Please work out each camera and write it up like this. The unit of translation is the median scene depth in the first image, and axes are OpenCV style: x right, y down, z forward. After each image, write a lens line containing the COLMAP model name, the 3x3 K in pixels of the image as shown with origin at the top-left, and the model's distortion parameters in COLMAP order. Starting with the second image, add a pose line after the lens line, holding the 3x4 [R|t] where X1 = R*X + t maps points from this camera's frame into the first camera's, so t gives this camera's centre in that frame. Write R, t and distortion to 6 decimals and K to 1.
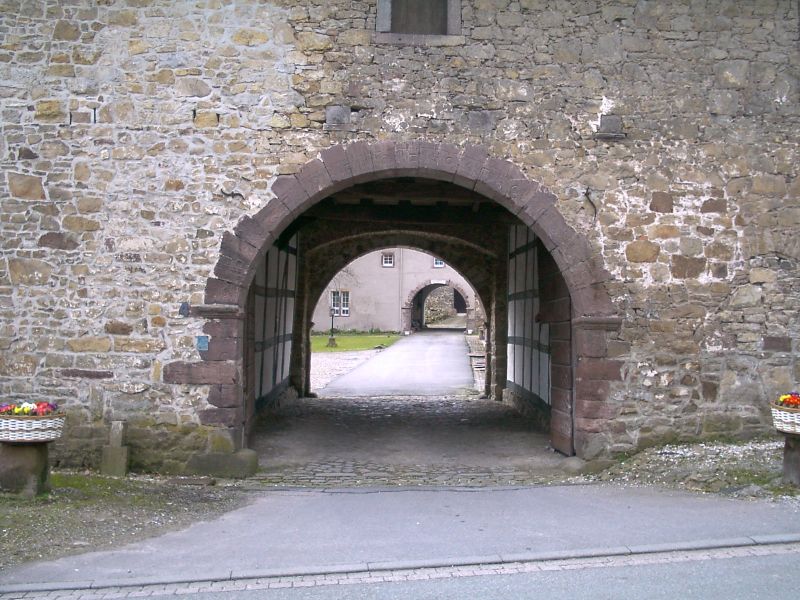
lens RADIAL K [[962.2, 0, 400.0], [0, 962.2, 300.0], [0, 0, 1]] dist [-0.086462, 0.030080]
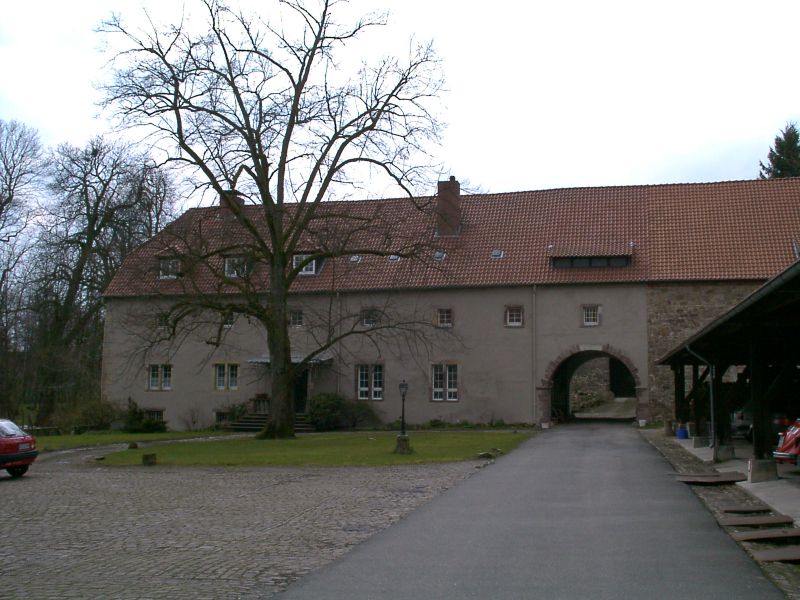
lens RADIAL K [[962.2, 0, 400.0], [0, 962.2, 300.0], [0, 0, 1]] dist [-0.086462, 0.030080]
pose [[0.989110, -0.023921, -0.145219, 0.006325], [0.010119, 0.995421, -0.095052, 0.009774], [0.146828, 0.092548, 0.984823, 0.326450]]
